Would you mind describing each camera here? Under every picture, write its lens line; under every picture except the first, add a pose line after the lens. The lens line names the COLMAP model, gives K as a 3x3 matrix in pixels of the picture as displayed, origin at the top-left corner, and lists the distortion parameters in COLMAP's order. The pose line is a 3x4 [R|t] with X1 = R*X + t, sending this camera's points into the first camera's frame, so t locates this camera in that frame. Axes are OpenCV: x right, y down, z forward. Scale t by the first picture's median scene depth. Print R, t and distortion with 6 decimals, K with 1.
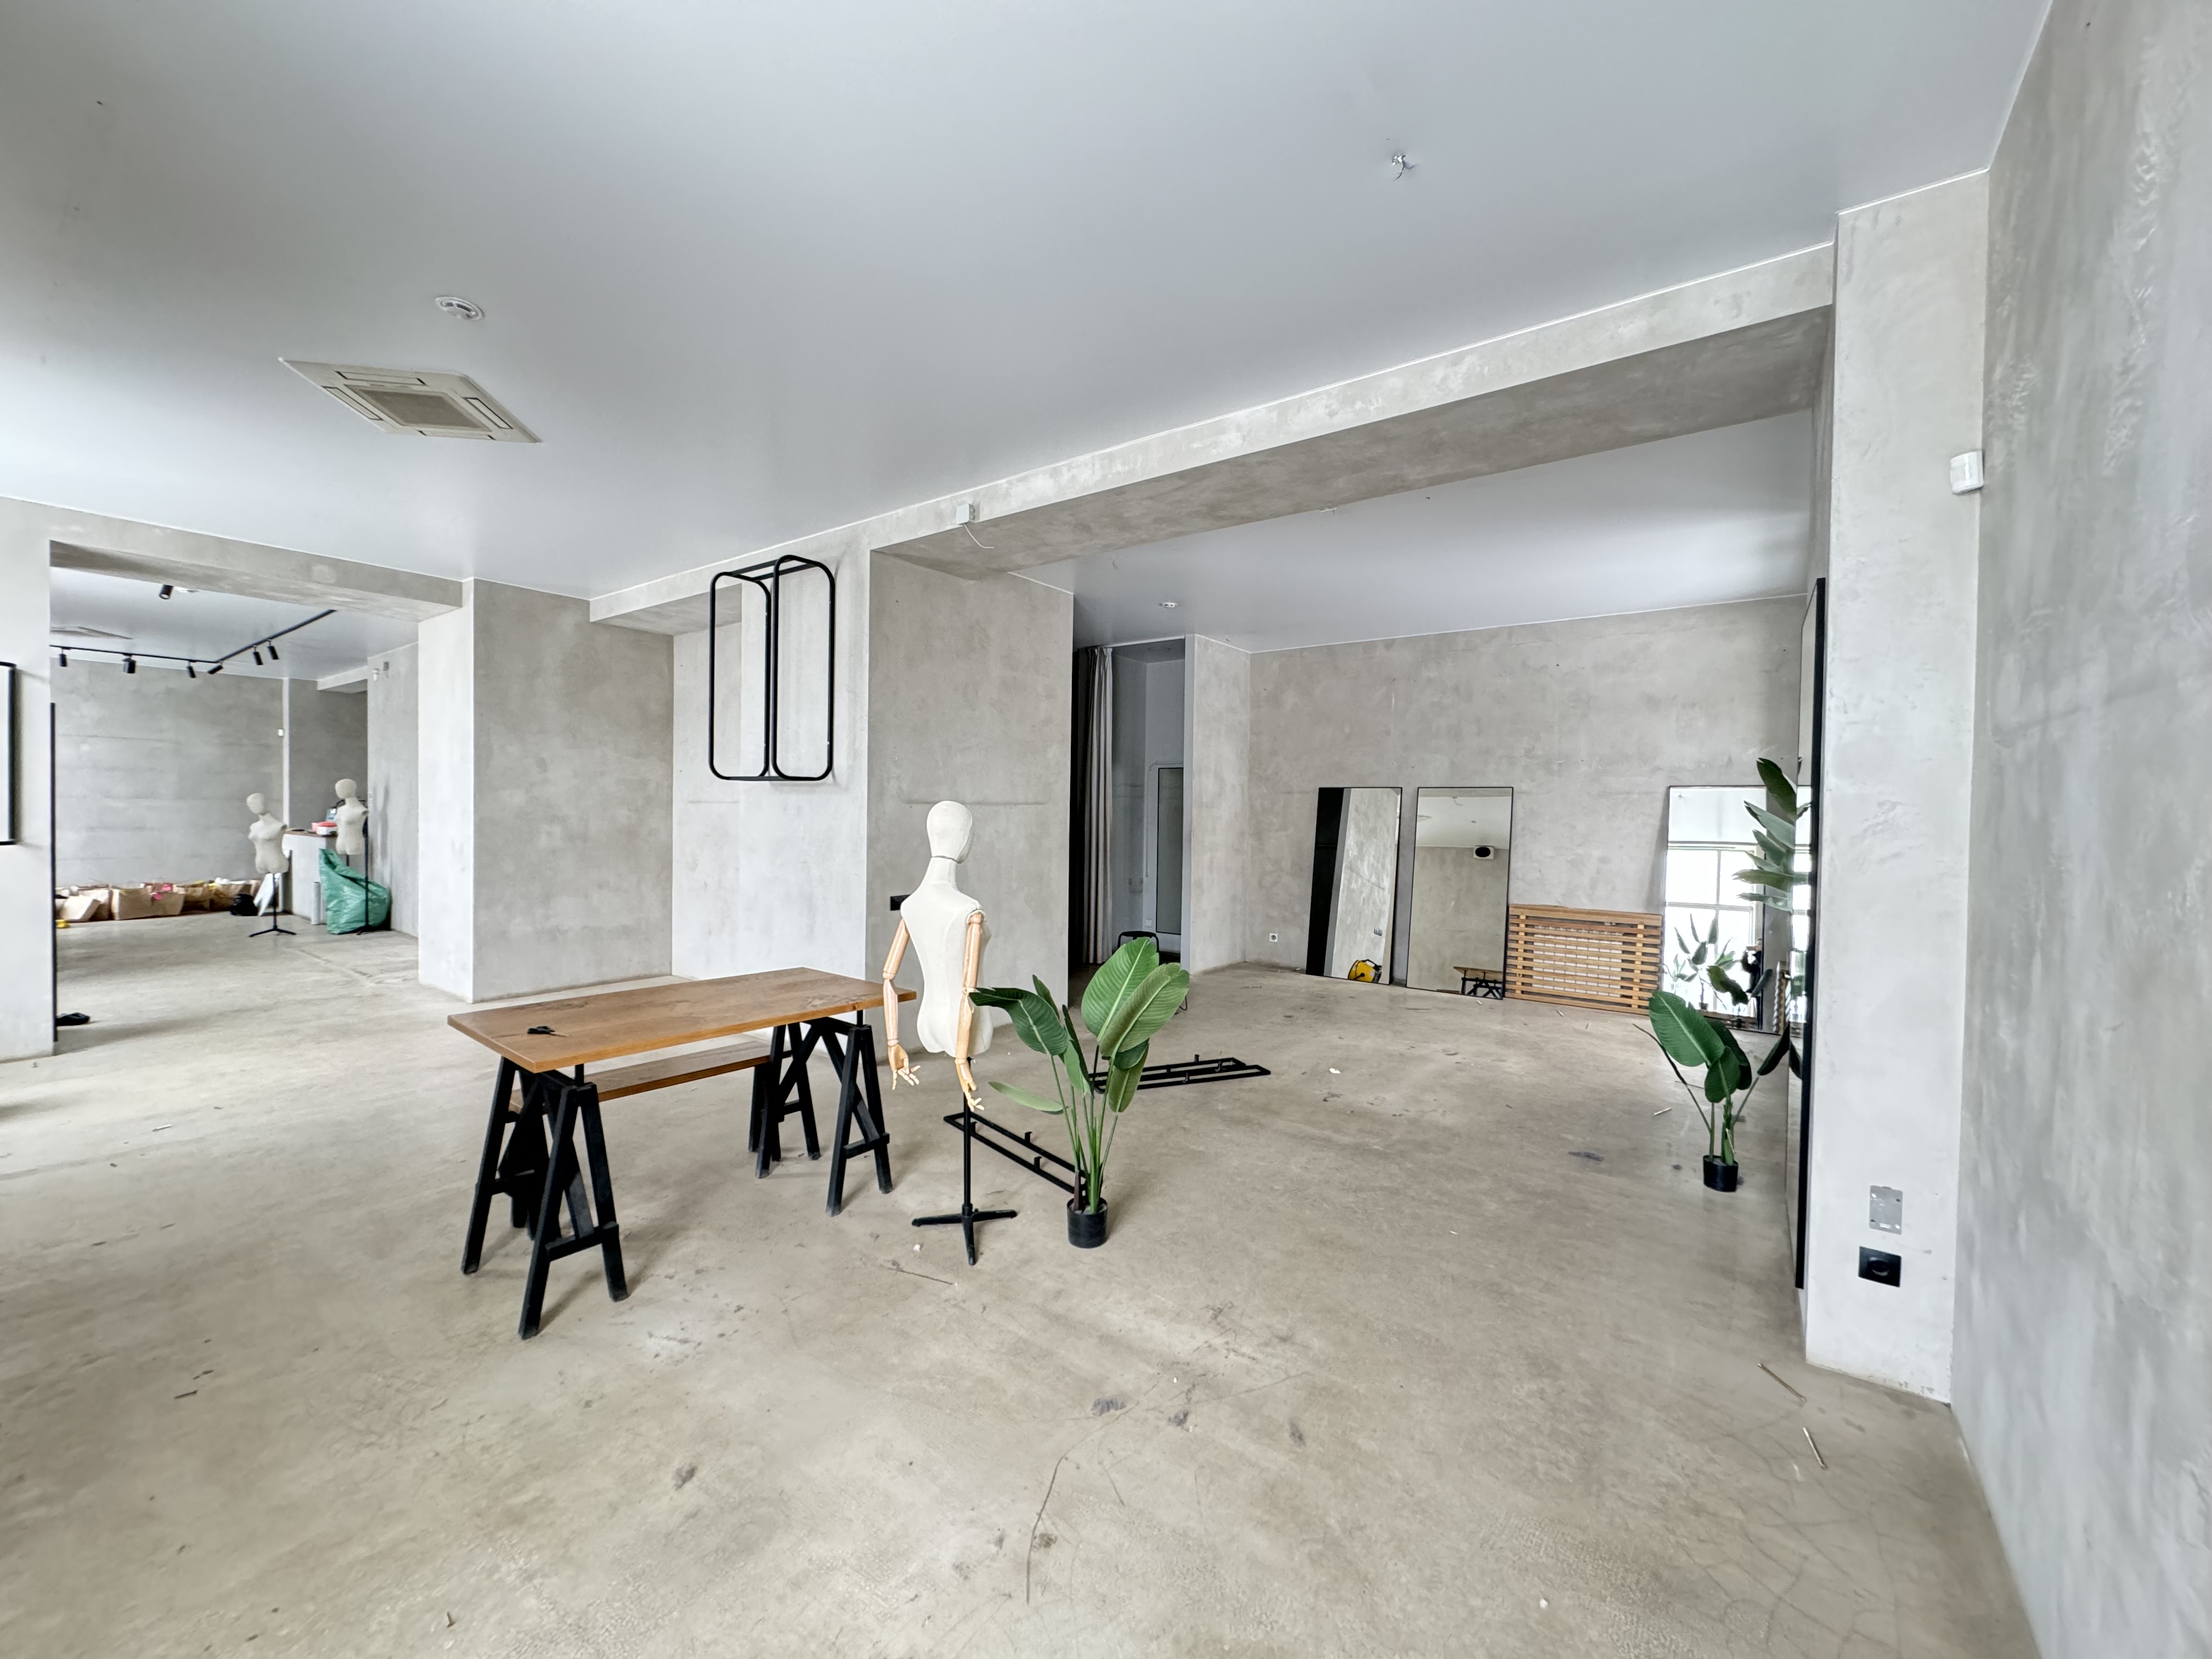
lens RADIAL K [[871.7, 0, 1112.3], [0, 871.7, 827.1], [0, 0, 1]] dist [0.001274, -0.000185]
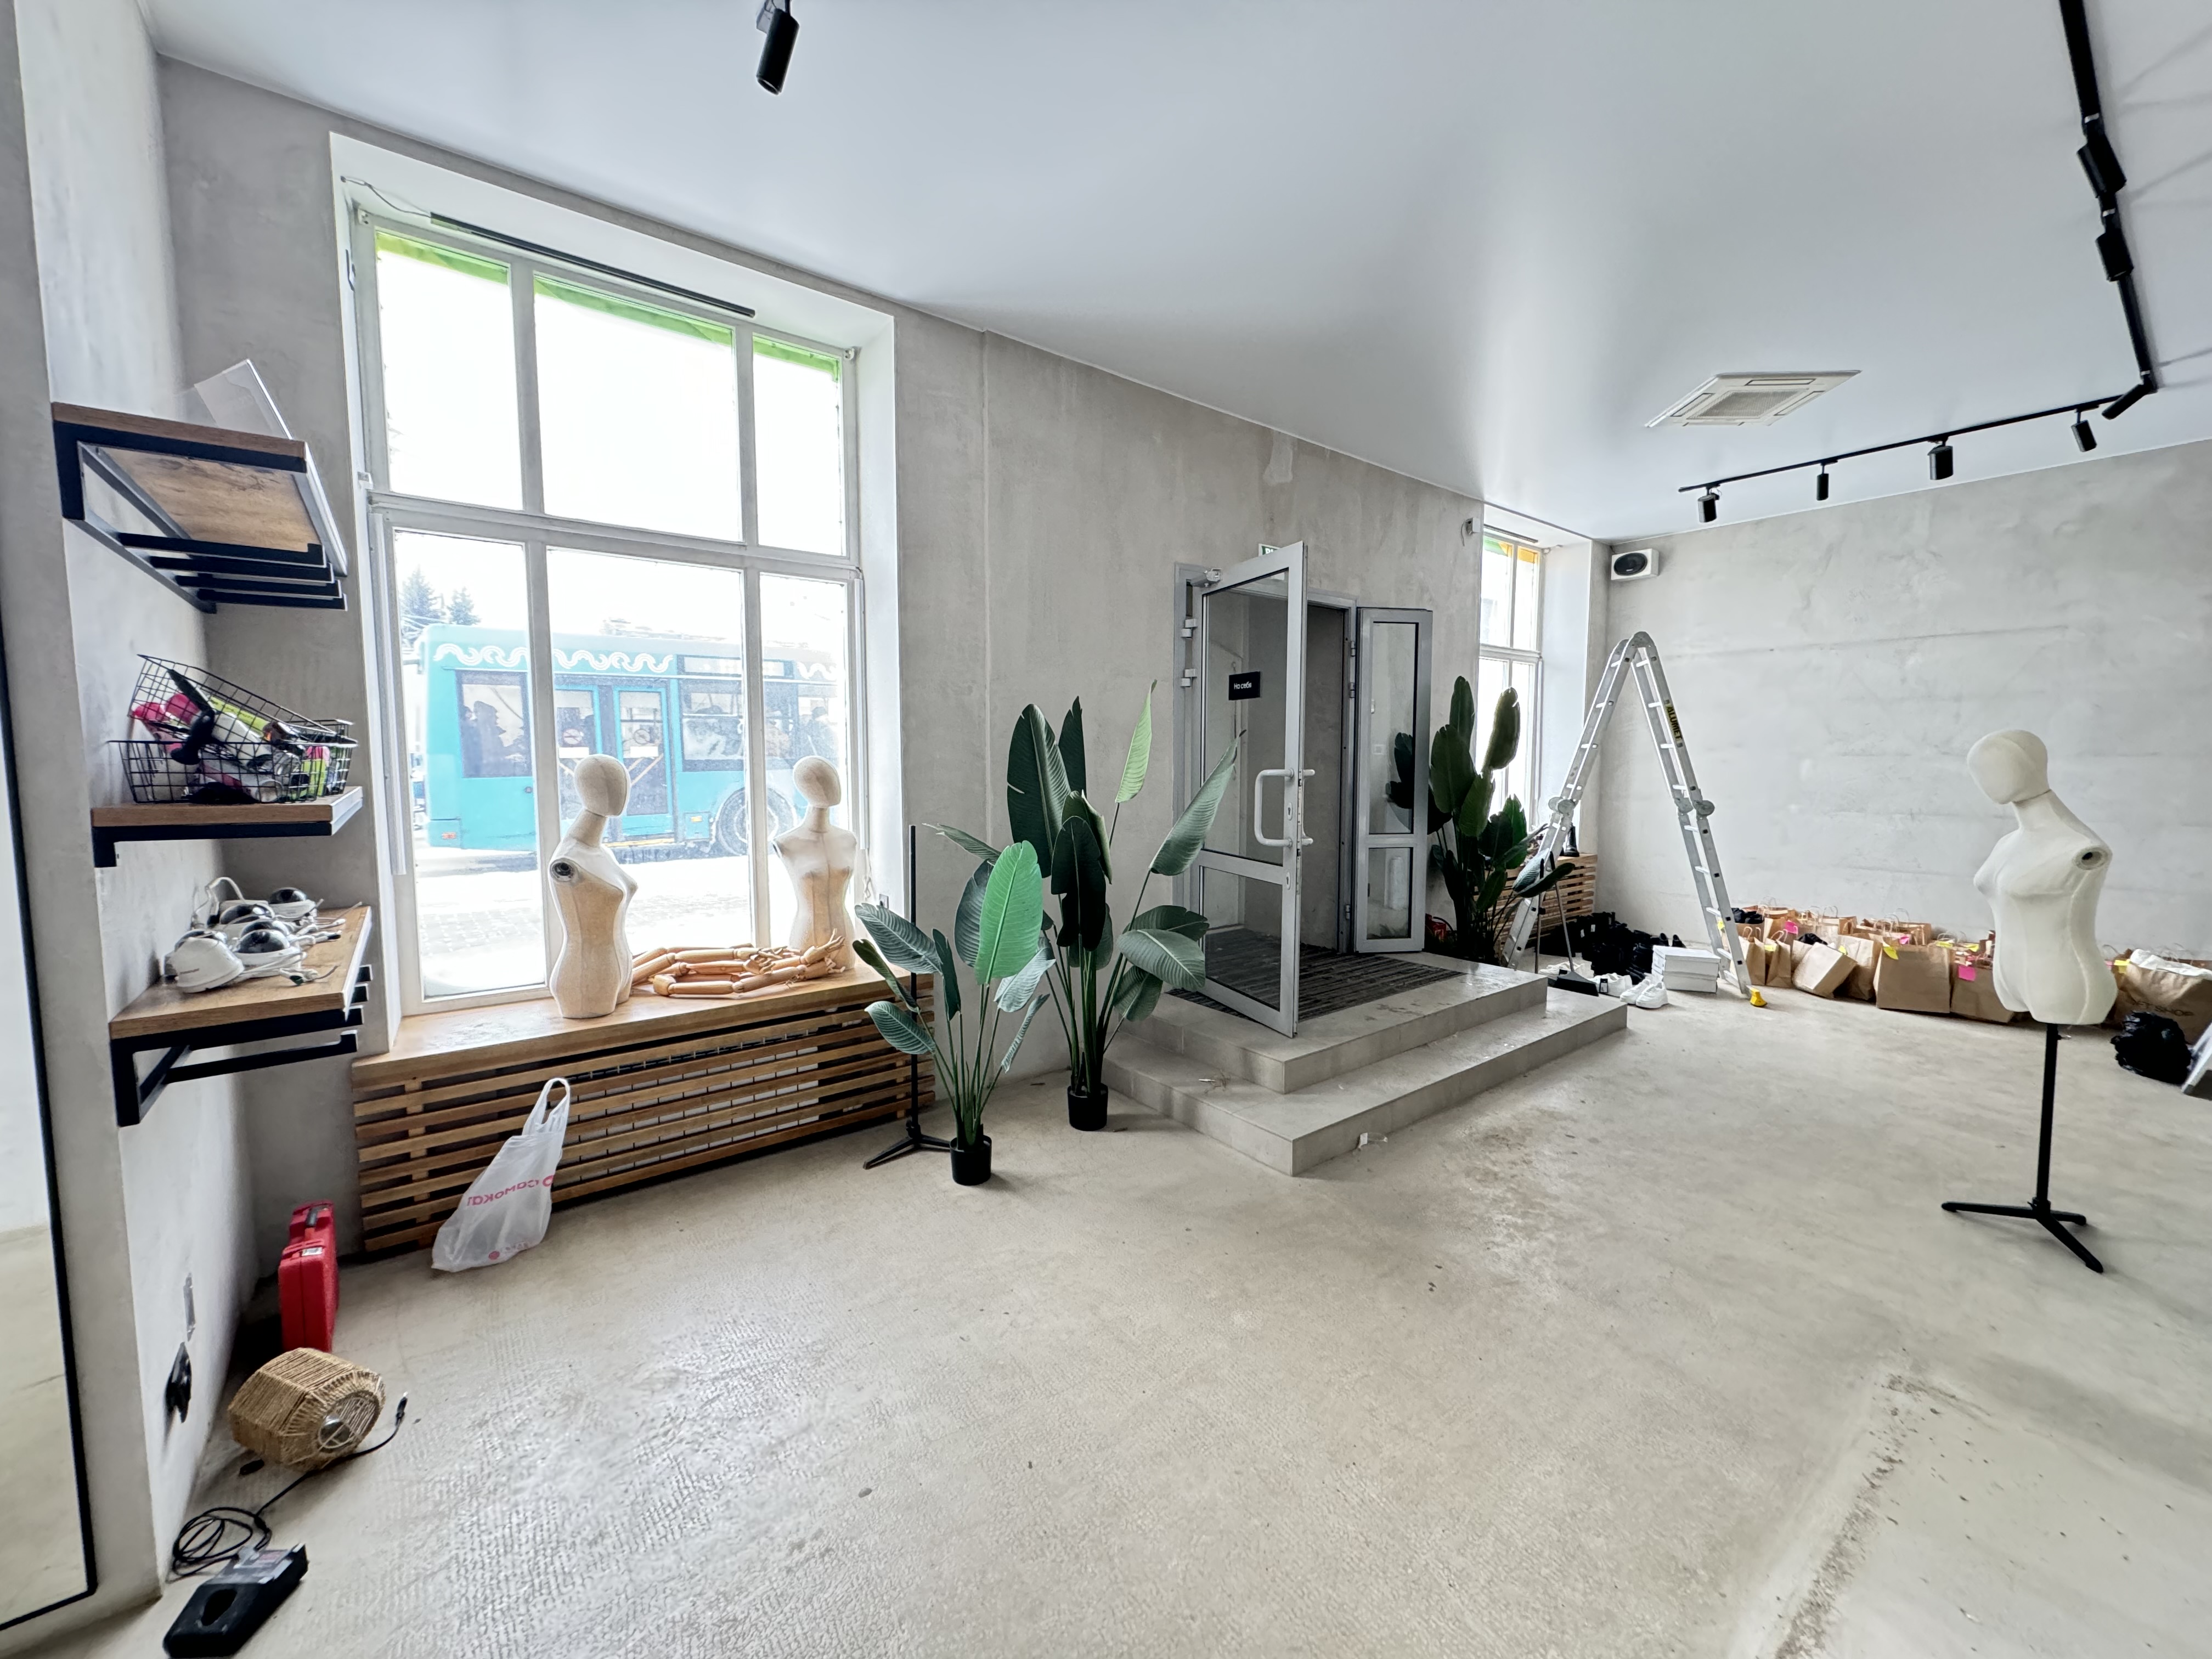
lens RADIAL K [[871.7, 0, 1104.9], [0, 871.7, 826.5], [0, 0, 1]] dist [0.001274, -0.000185]
pose [[-0.274820, 0.058496, -0.959715, -0.457601], [-0.023251, 0.997451, 0.067454, -0.013255], [0.961214, 0.040852, -0.272760, 0.582950]]
